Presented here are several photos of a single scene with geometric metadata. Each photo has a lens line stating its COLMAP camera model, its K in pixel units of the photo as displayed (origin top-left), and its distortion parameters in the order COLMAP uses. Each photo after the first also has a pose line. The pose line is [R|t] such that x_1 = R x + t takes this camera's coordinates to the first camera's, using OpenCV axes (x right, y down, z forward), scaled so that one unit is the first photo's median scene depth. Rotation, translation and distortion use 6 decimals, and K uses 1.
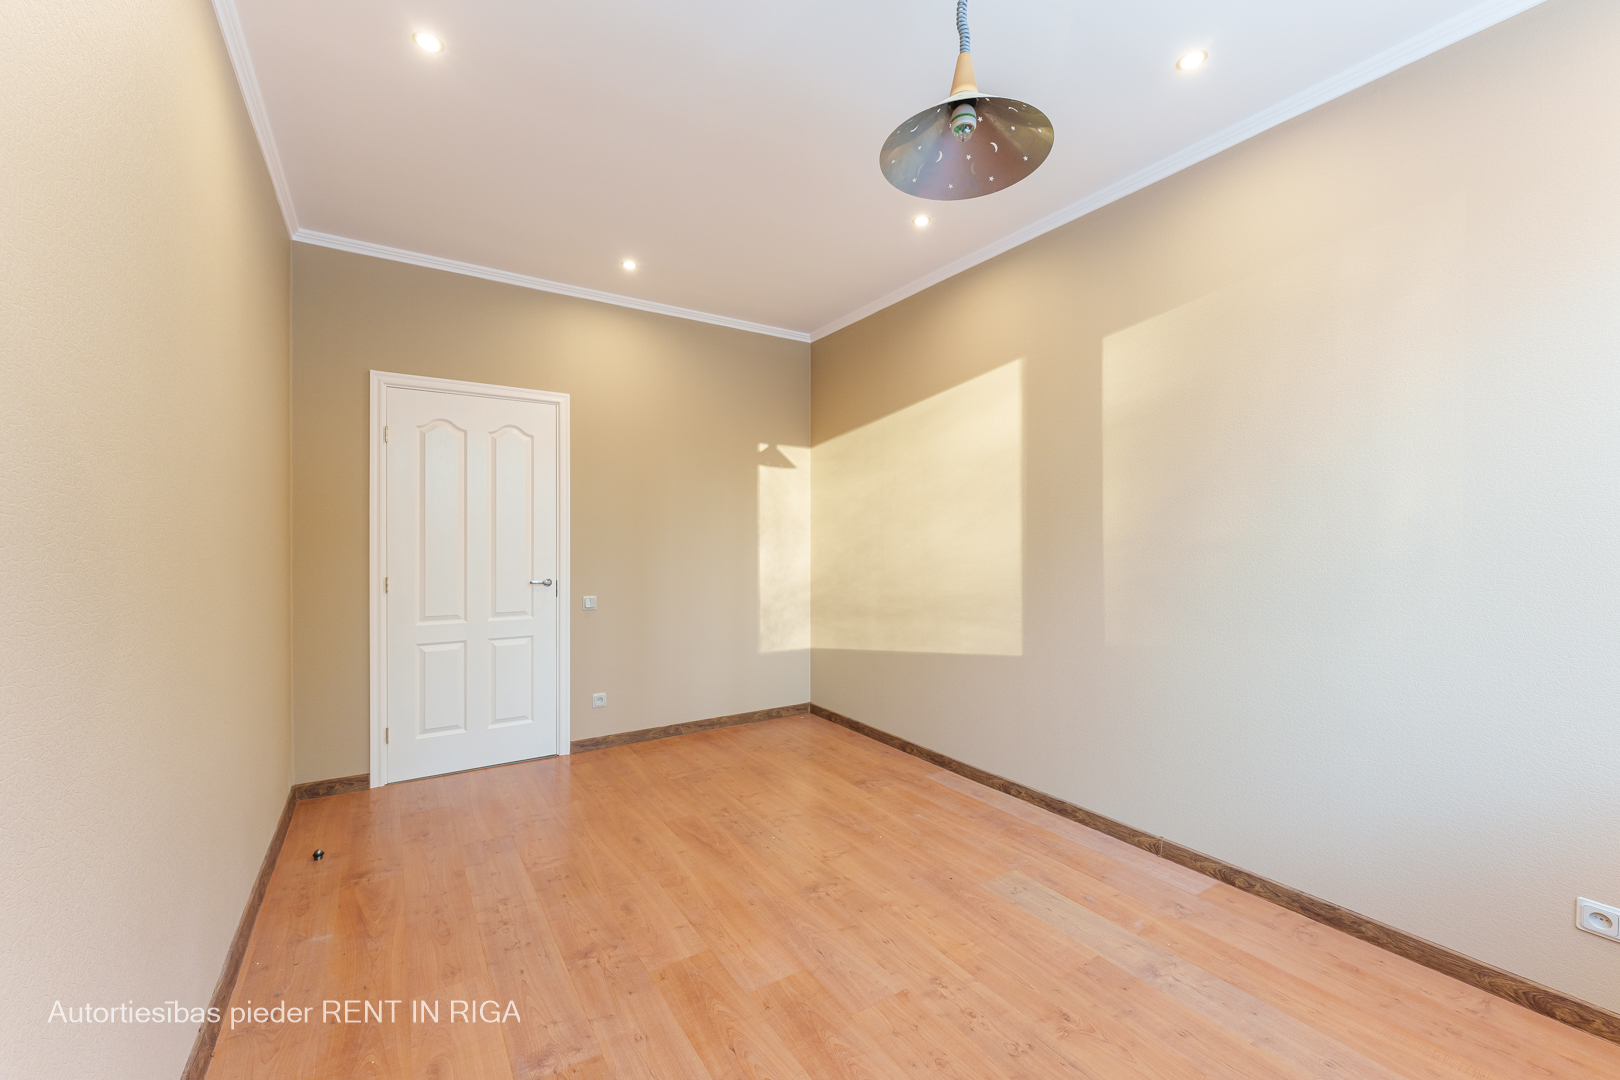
lens RADIAL K [[643.4, 0, 805.0], [0, 643.4, 537.8], [0, 0, 1]] dist [0.000901, -0.000070]
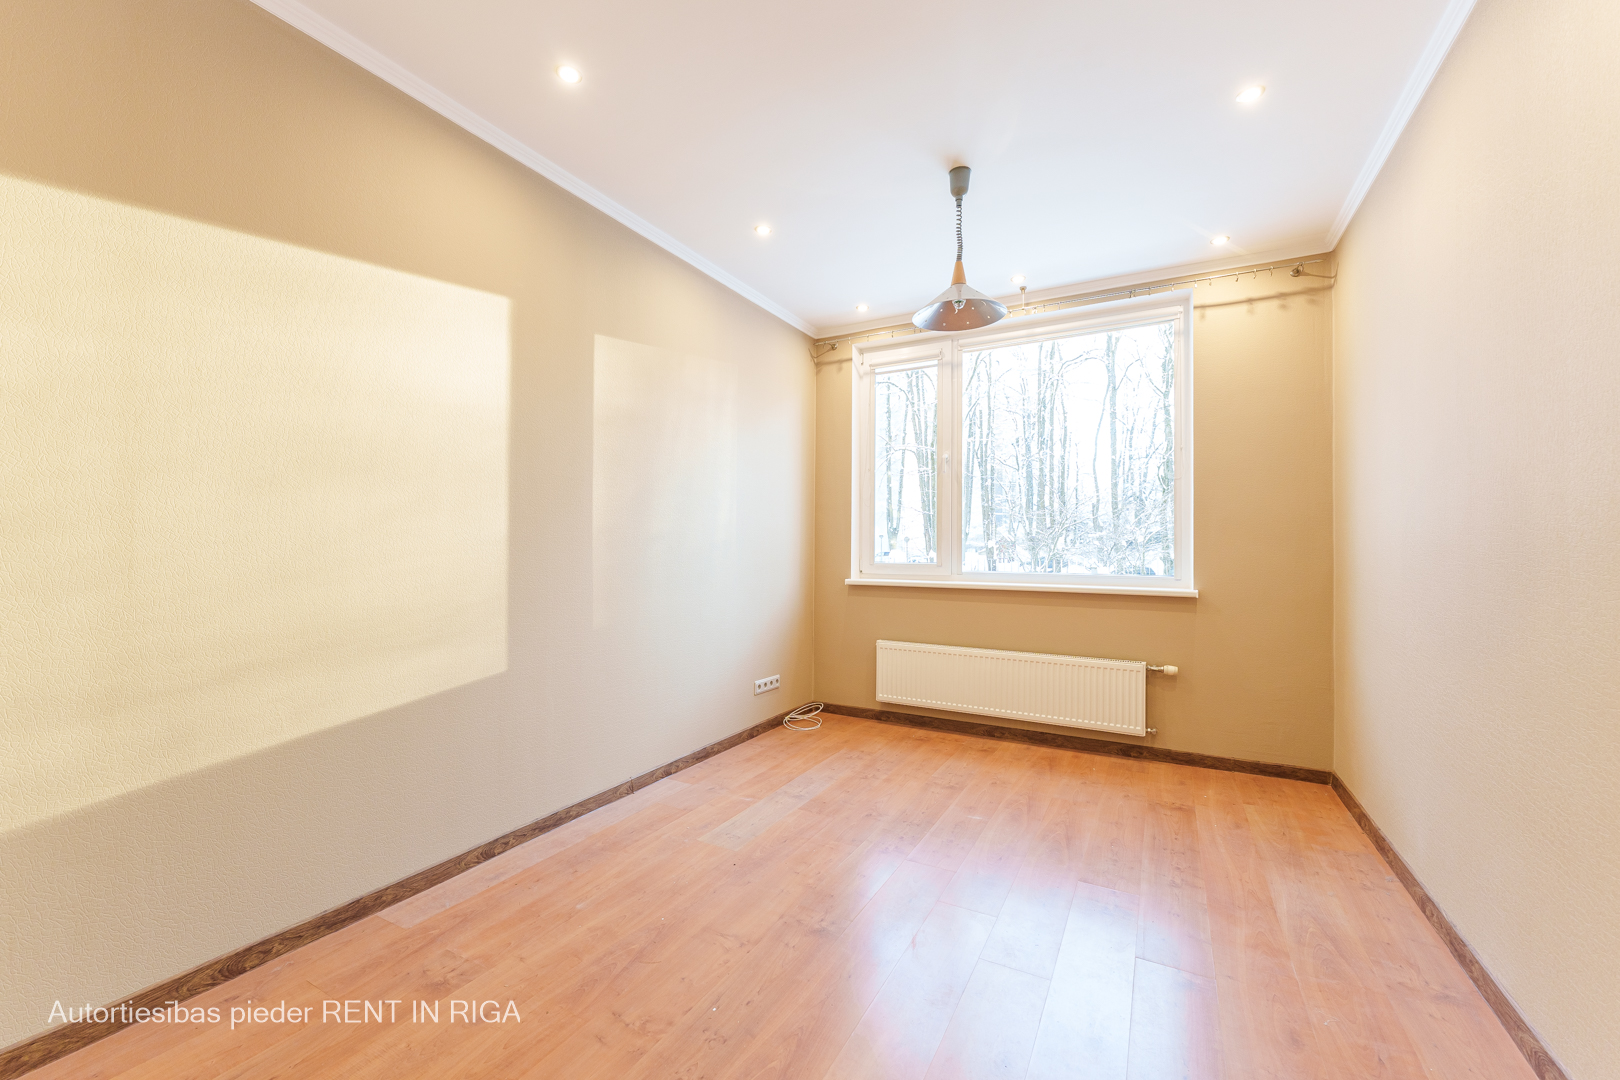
lens RADIAL K [[668.7, 0, 788.9], [0, 668.7, 536.2], [0, 0, 1]] dist [-0.000232, -0.000066]
pose [[-0.470207, 0.011628, 0.882480, -0.635474], [-0.008641, 0.999805, -0.017778, 0.032901], [-0.882514, -0.015985, -0.470015, 1.230028]]
